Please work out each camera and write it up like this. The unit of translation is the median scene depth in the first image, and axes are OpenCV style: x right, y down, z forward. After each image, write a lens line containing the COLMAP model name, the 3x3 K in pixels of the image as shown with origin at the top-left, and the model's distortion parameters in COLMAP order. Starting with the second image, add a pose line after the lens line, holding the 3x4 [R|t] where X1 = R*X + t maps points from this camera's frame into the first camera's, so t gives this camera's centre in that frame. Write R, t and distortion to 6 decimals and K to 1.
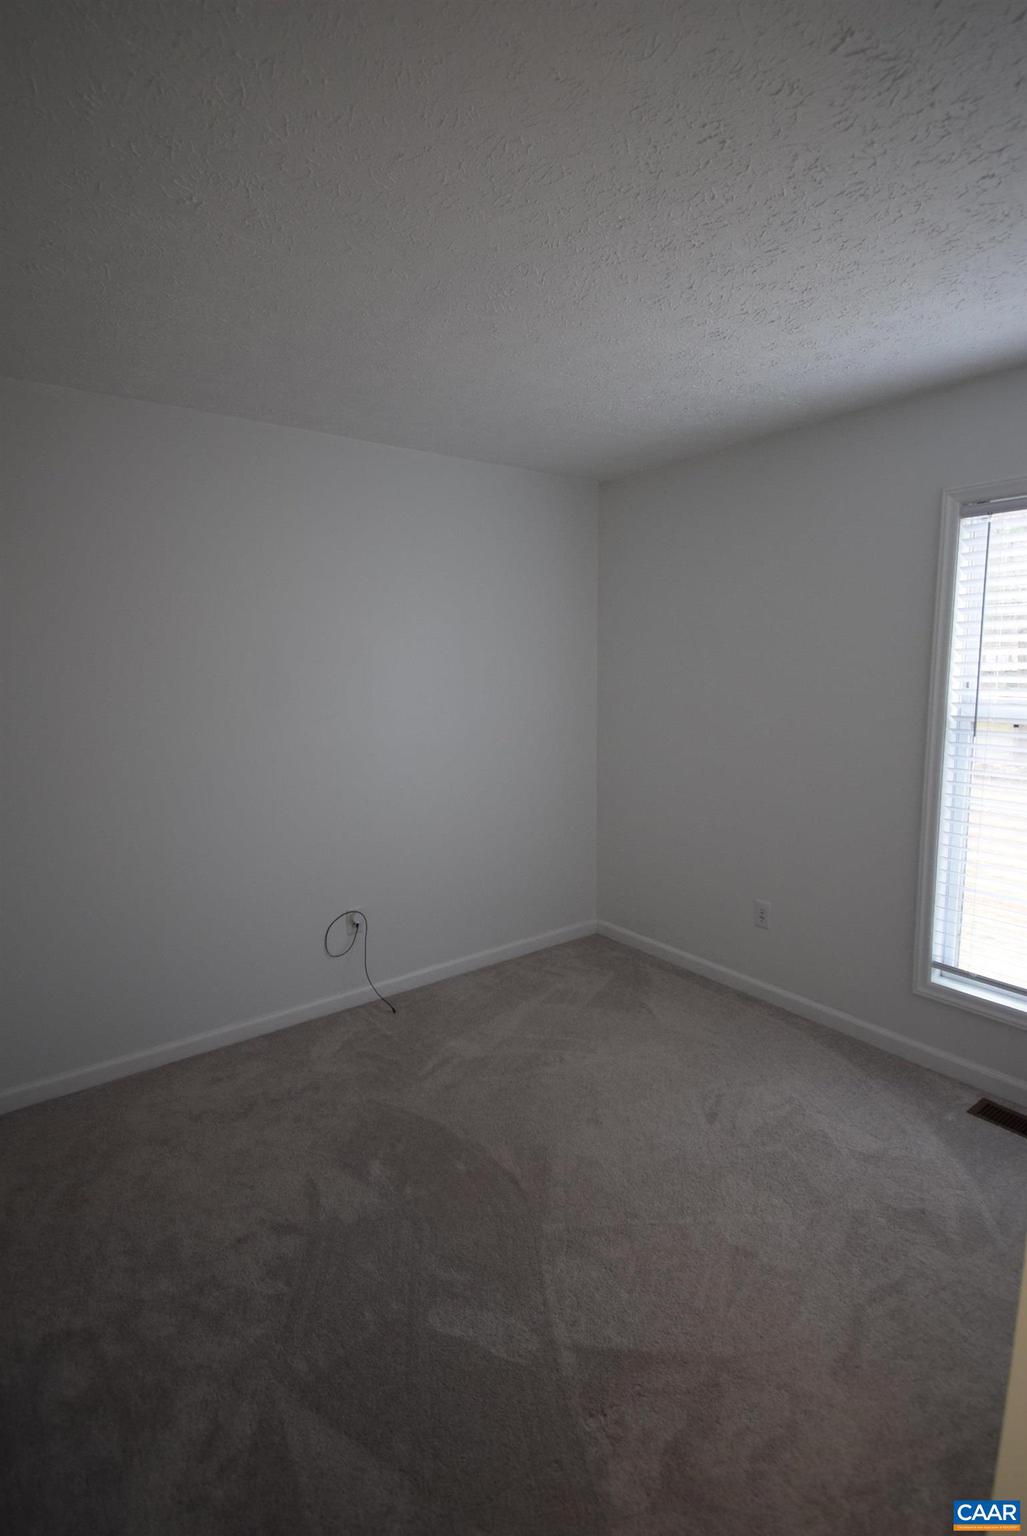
lens RADIAL K [[748.8, 0, 514.9], [0, 748.8, 759.8], [0, 0, 1]] dist [0.001832, -0.014678]
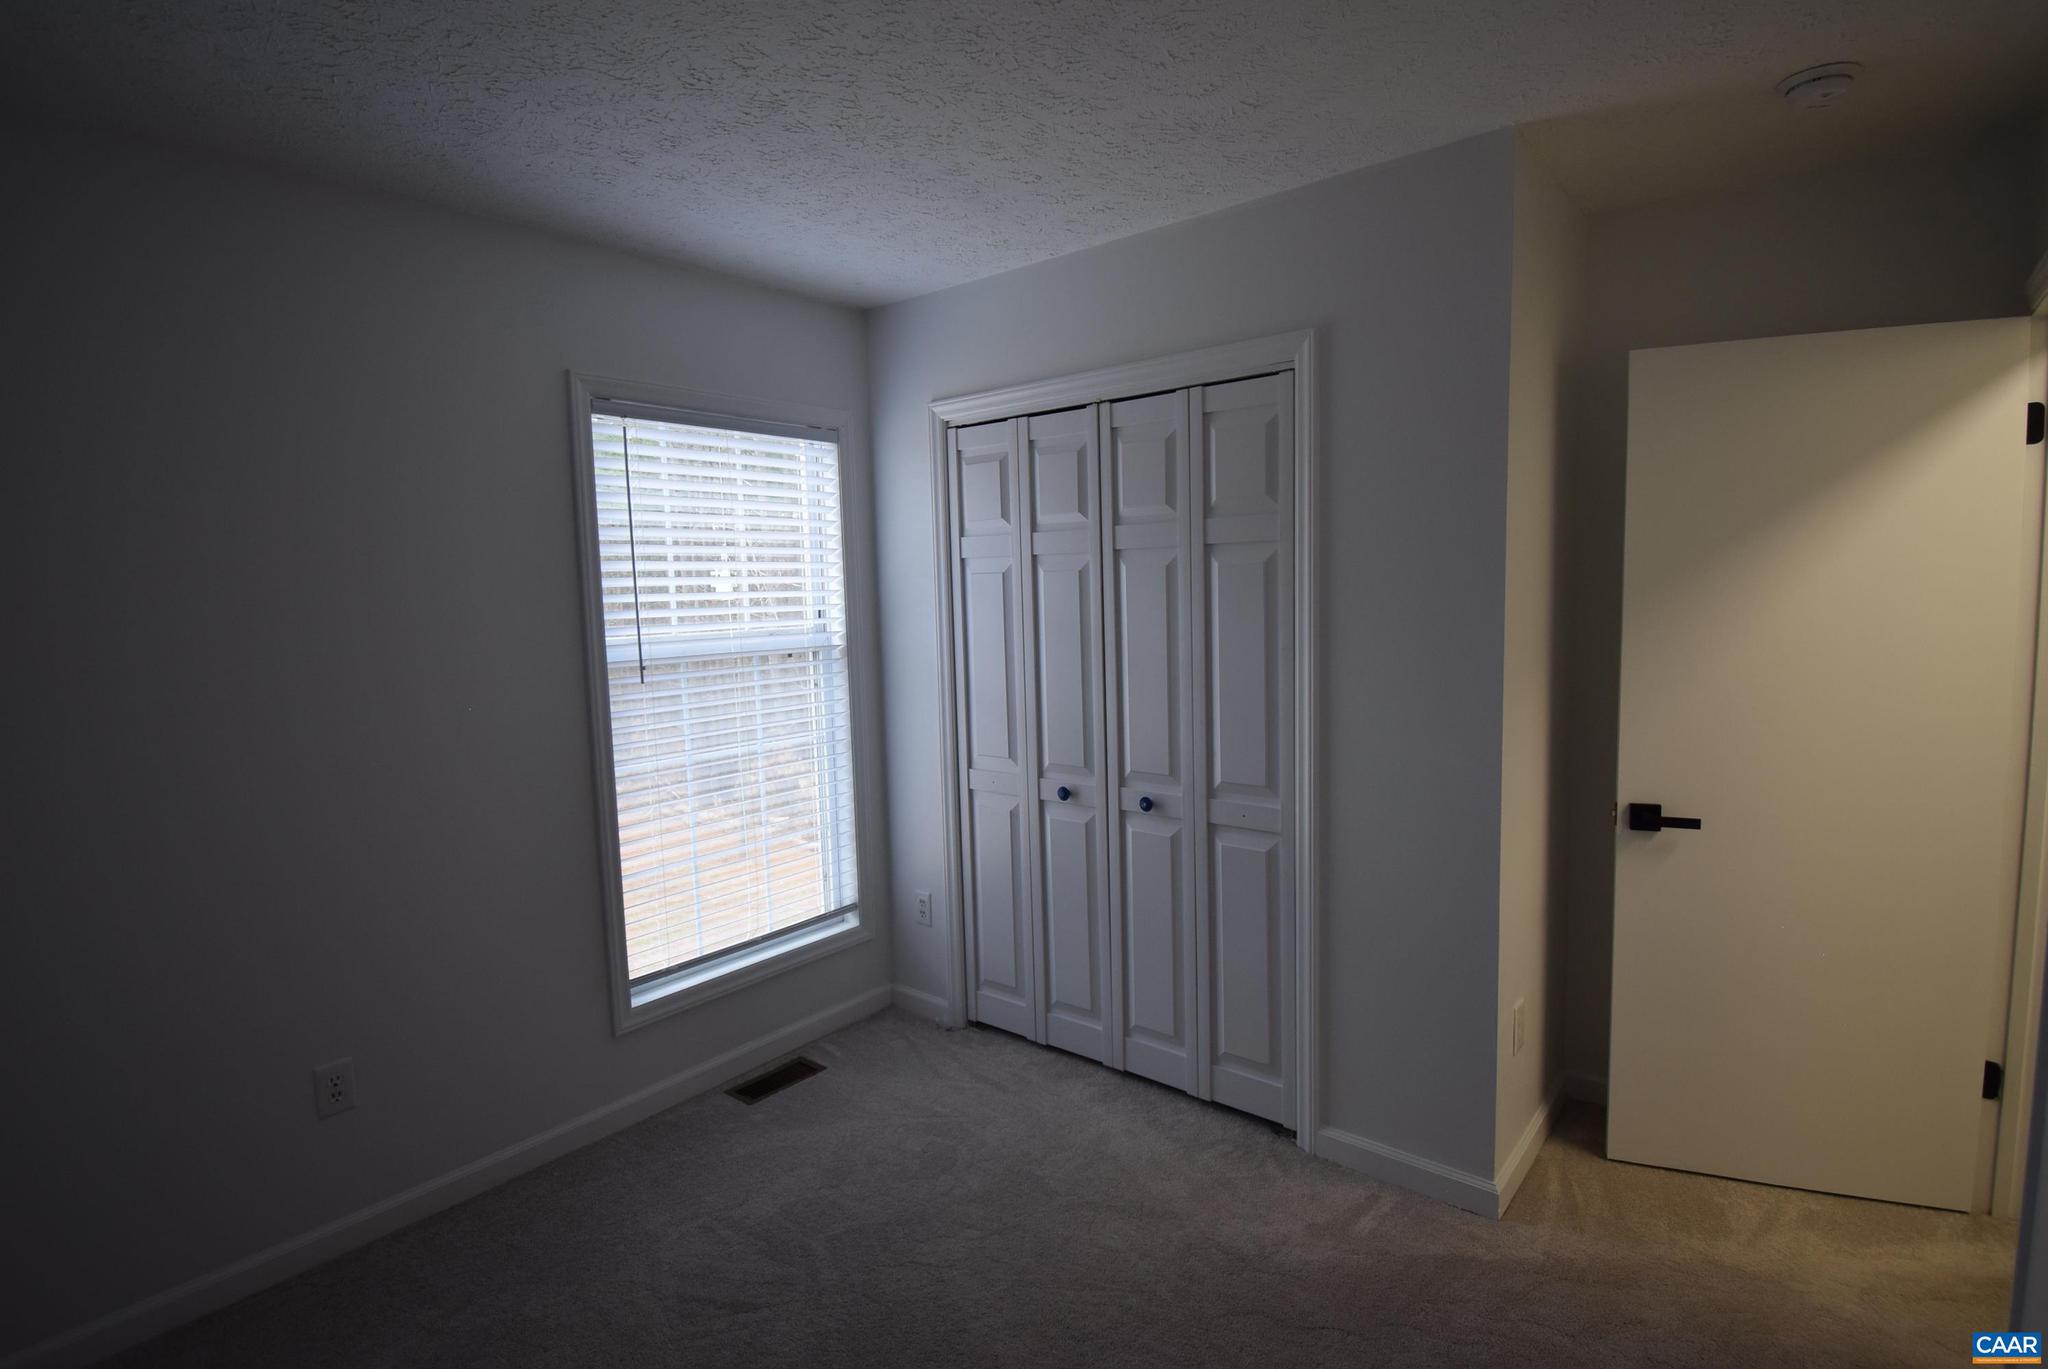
lens RADIAL K [[998.4, 0, 1020.3], [0, 998.4, 685.8], [0, 0, 1]] dist [0.001832, -0.014678]
pose [[-0.247140, -0.057875, 0.967250, -0.554272], [0.155982, 0.982820, 0.098662, -0.072486], [-0.956343, 0.175257, -0.233867, 0.862896]]
